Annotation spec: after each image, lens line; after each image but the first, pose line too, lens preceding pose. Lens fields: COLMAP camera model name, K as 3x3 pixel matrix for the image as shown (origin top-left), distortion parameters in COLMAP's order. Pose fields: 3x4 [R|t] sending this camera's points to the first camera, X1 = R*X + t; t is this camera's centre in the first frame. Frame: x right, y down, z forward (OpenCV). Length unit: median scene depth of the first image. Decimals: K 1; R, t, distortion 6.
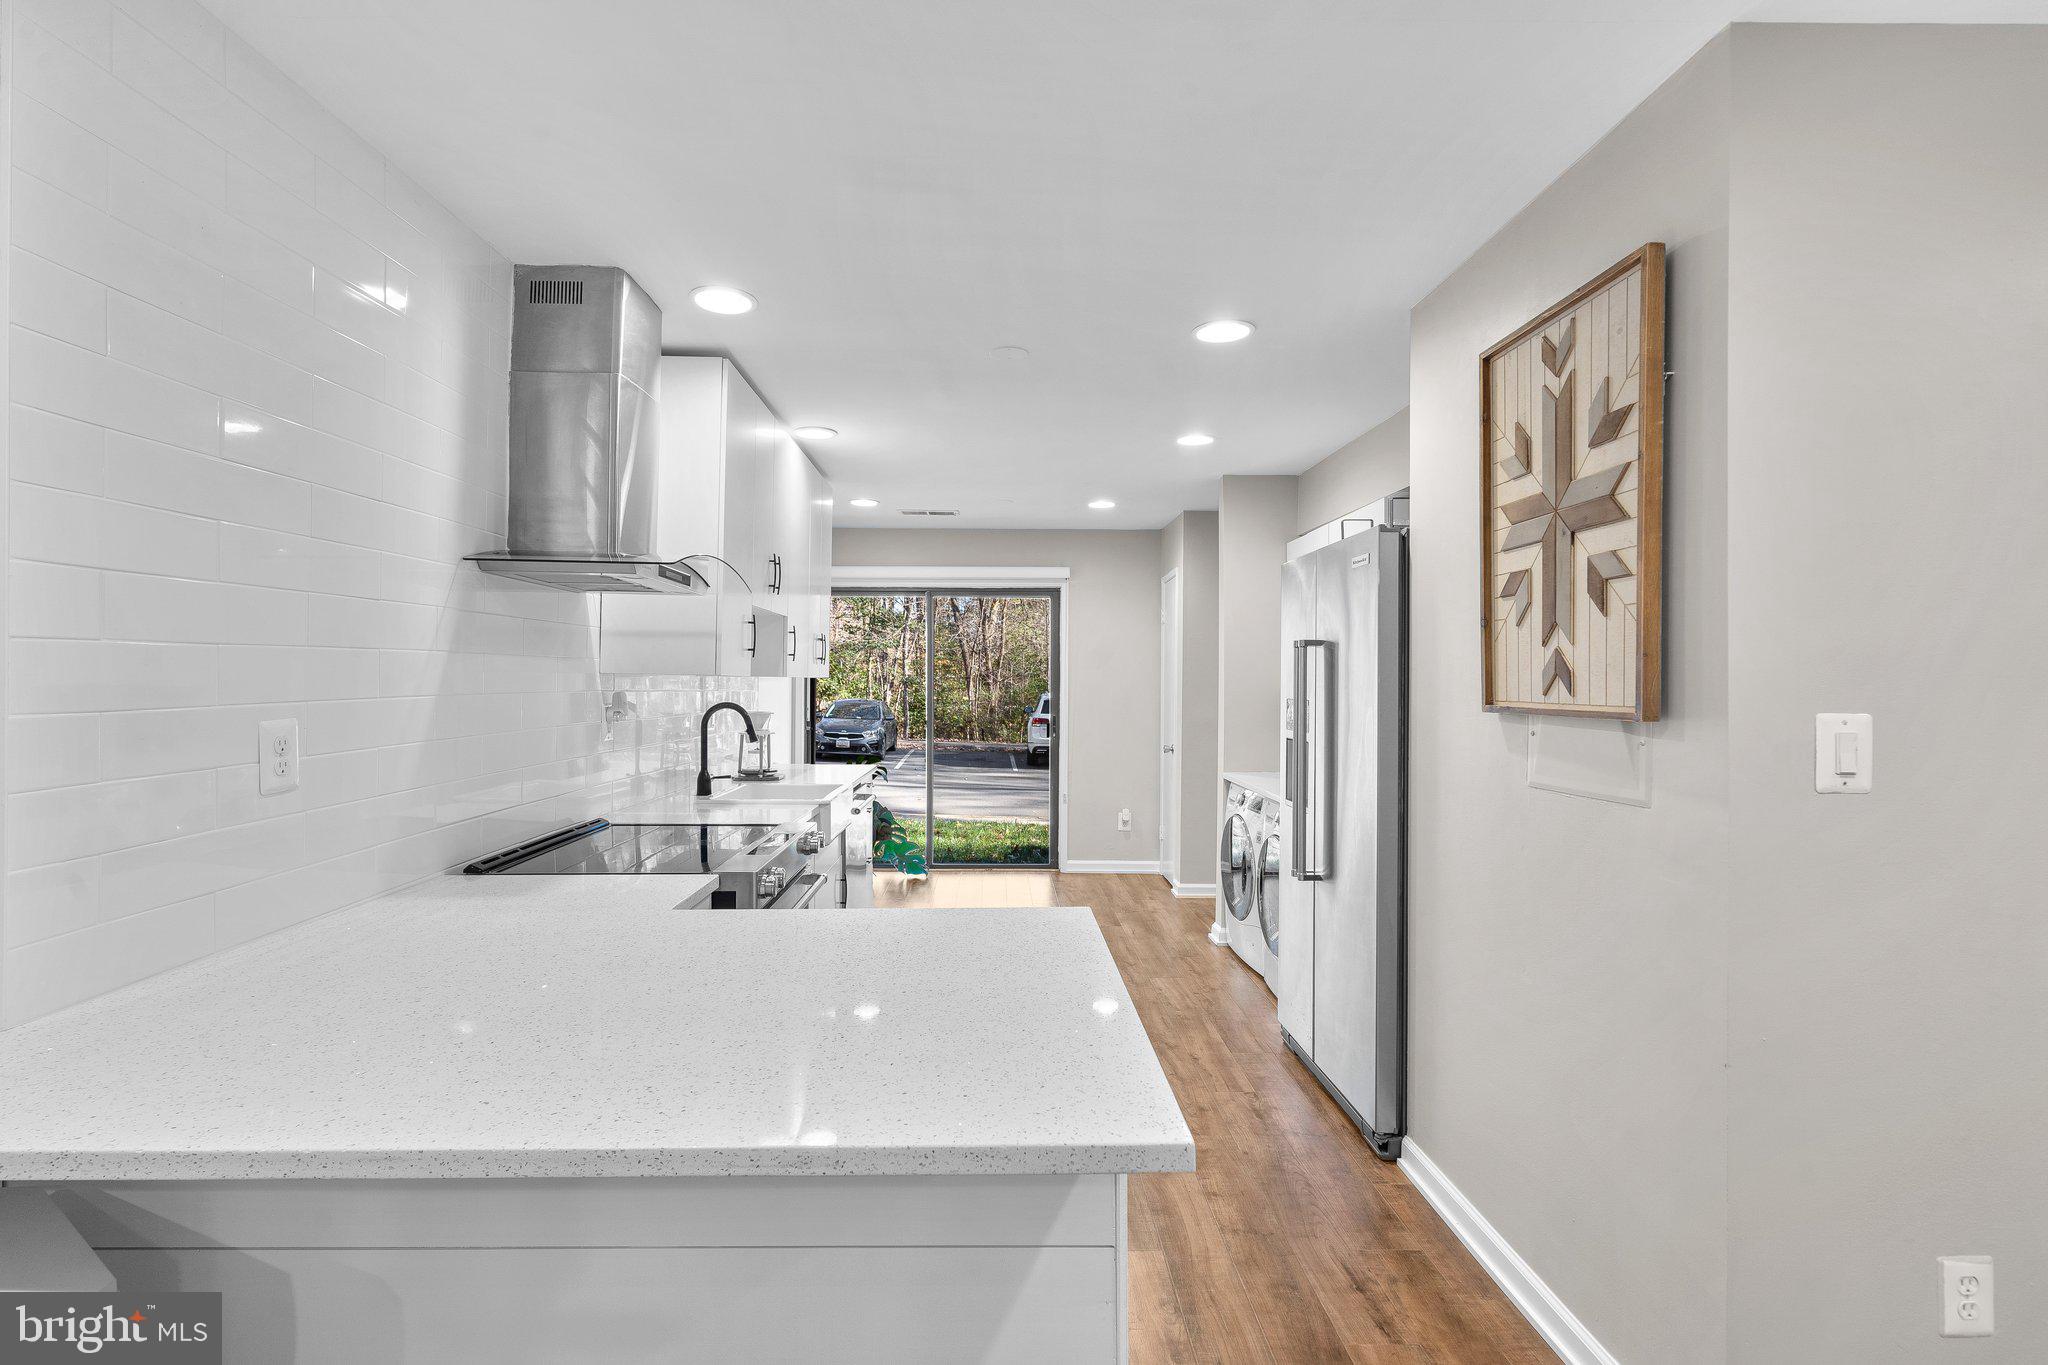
lens RADIAL K [[945.4, 0, 993.8], [0, 945.4, 674.8], [0, 0, 1]] dist [-0.009479, 0.003794]
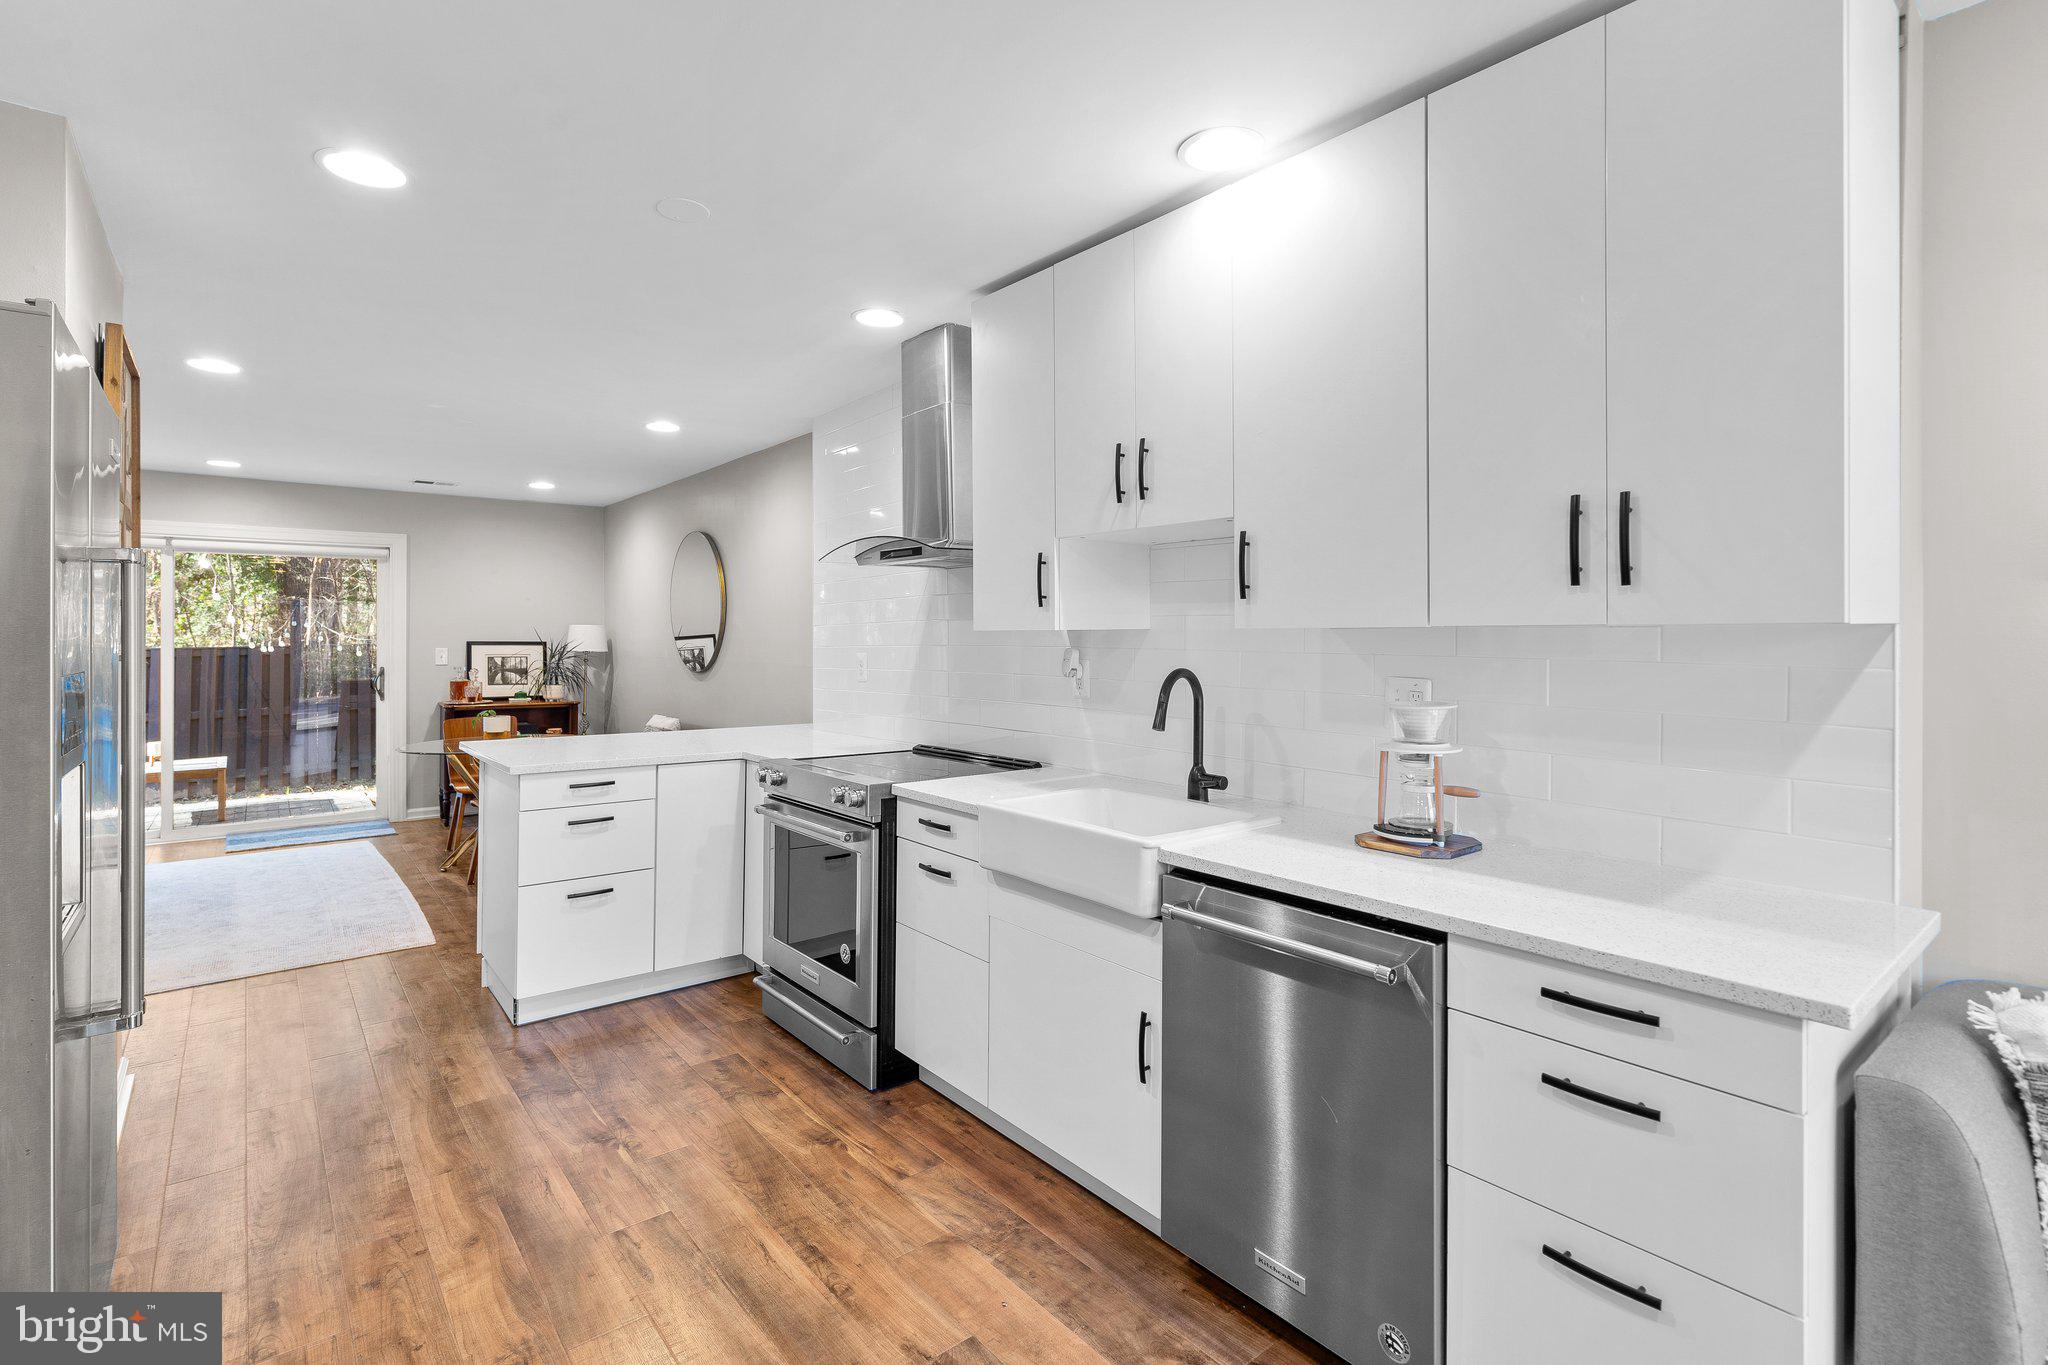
lens RADIAL K [[945.4, 0, 1026.0], [0, 945.4, 632.7], [0, 0, 1]] dist [-0.009479, 0.003794]
pose [[-0.769950, -0.009688, -0.638030, 0.292273], [0.000204, 0.999881, -0.015428, 0.016960], [0.638104, -0.012009, -0.769857, 1.798015]]
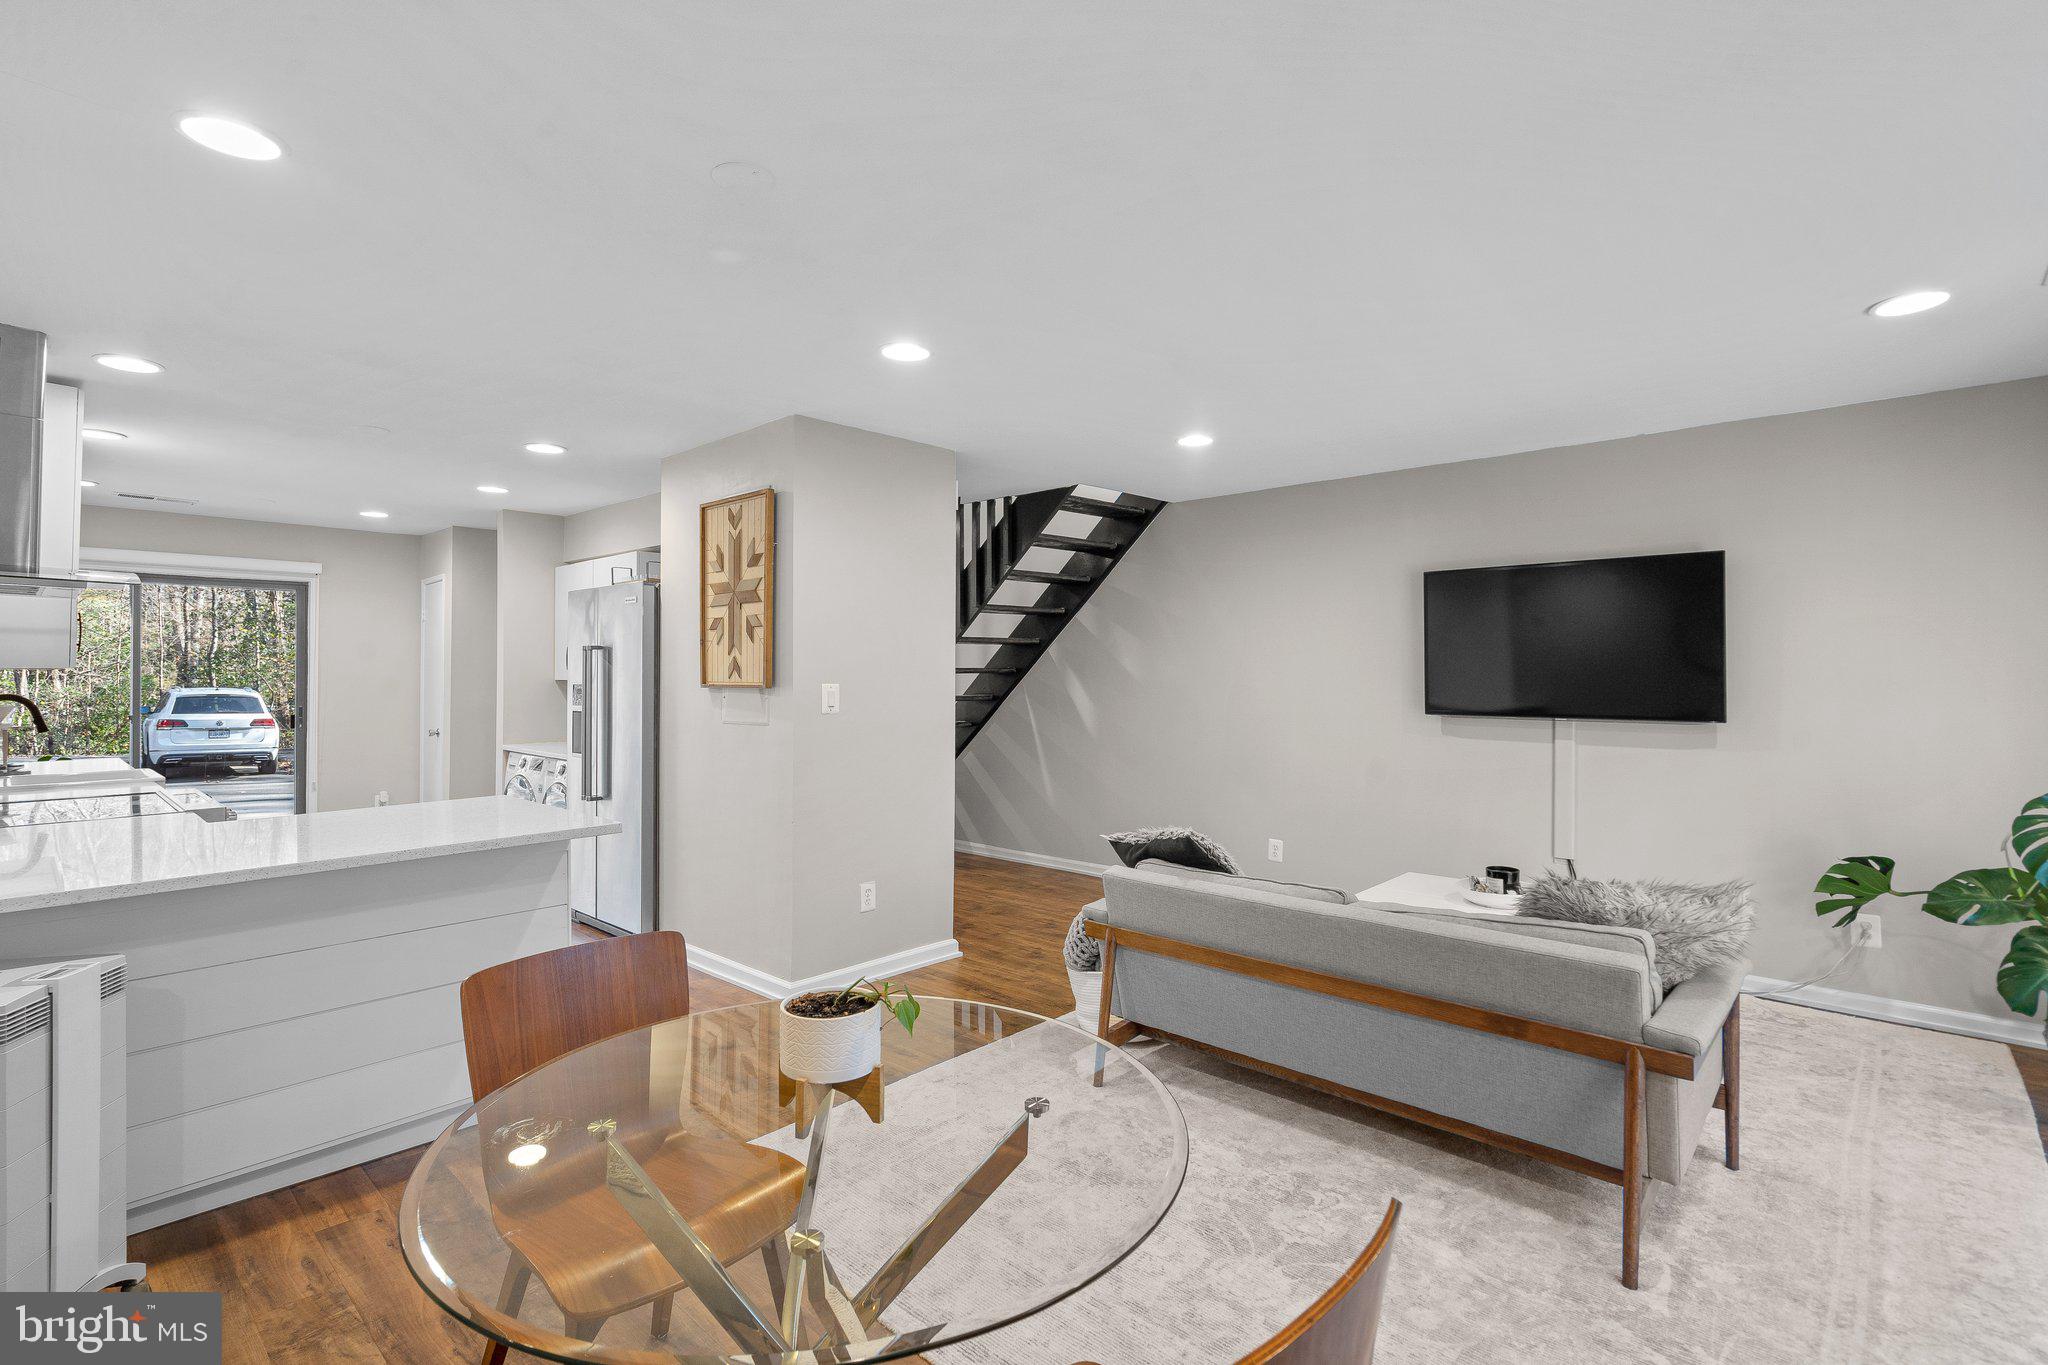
lens RADIAL K [[945.4, 0, 1027.0], [0, 945.4, 672.0], [0, 0, 1]] dist [-0.009479, 0.003794]
pose [[0.680143, -0.000628, 0.733079, -0.334487], [-0.003383, 0.999986, 0.003995, -0.002112], [-0.733071, -0.005197, 0.680132, -0.605749]]
